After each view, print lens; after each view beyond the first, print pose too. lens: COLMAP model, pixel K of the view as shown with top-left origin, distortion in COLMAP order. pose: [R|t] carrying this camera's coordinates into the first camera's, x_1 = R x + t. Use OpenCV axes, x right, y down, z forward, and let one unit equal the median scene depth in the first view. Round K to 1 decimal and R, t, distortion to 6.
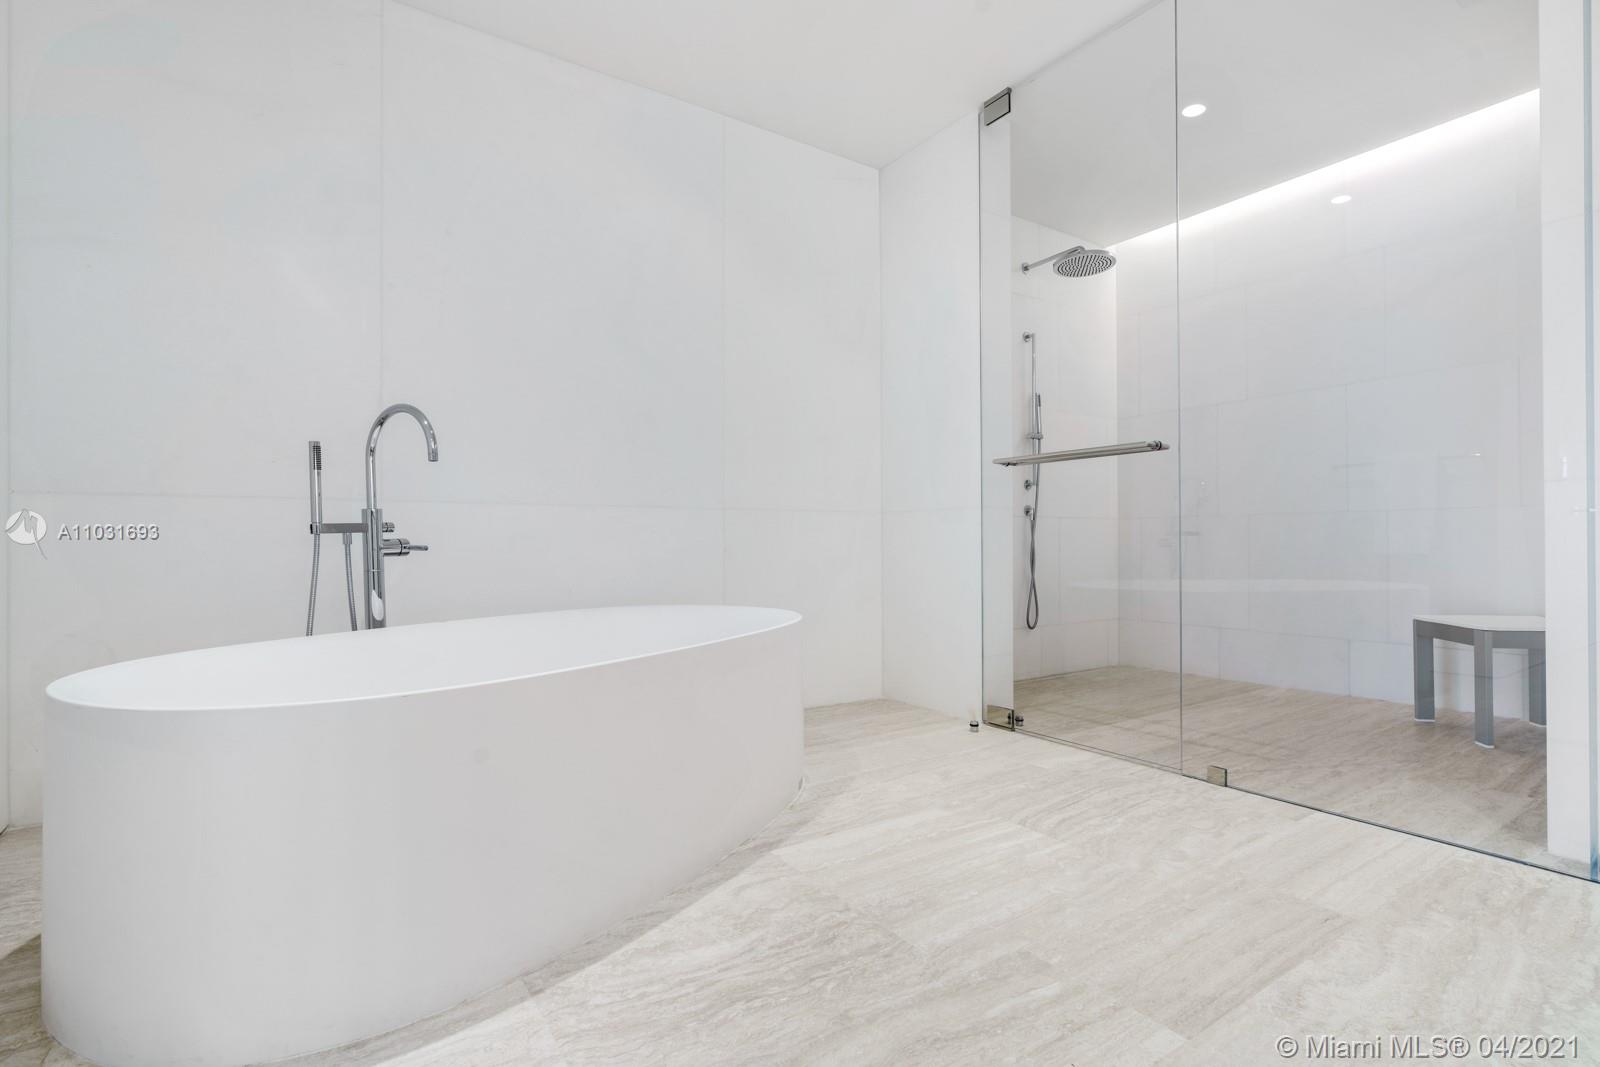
lens RADIAL K [[748.8, 0, 797.4], [0, 748.8, 540.4], [0, 0, 1]] dist [0.001596, 0.000015]
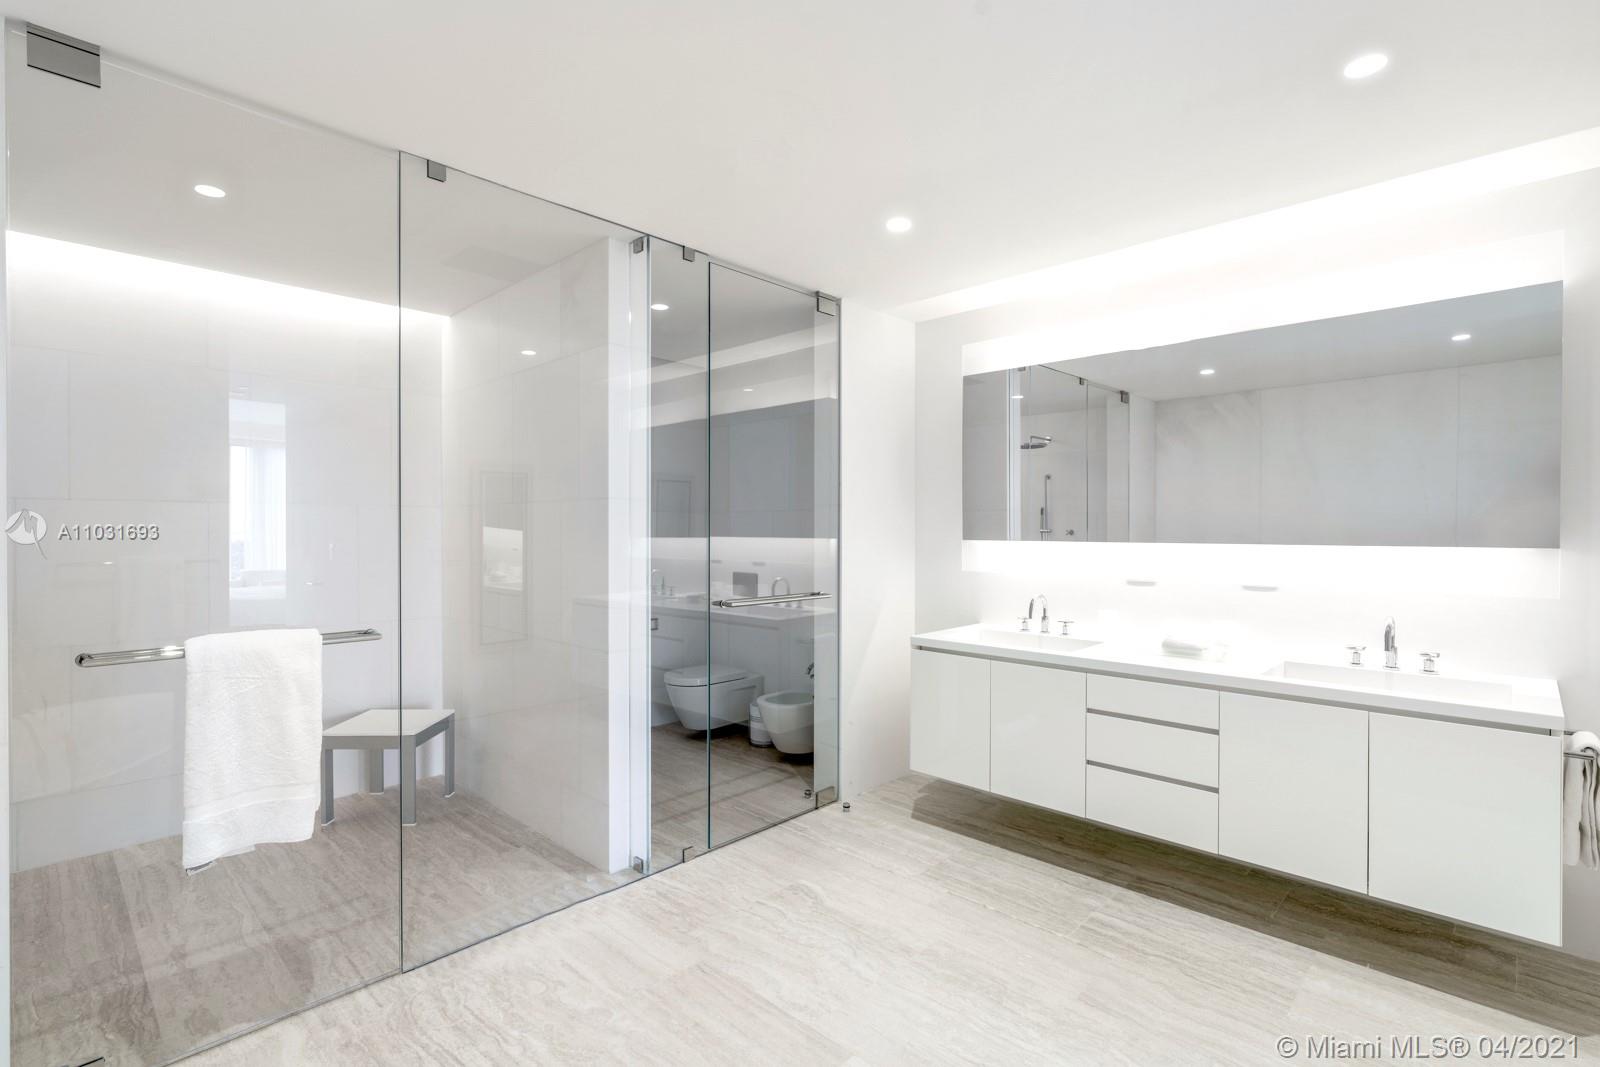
lens RADIAL K [[748.8, 0, 797.0], [0, 748.8, 533.8], [0, 0, 1]] dist [0.001596, 0.000015]
pose [[-0.215725, -0.003707, 0.976447, -0.659153], [-0.008021, 0.999966, 0.002024, -0.318902], [-0.976421, -0.007395, -0.215747, 0.854153]]
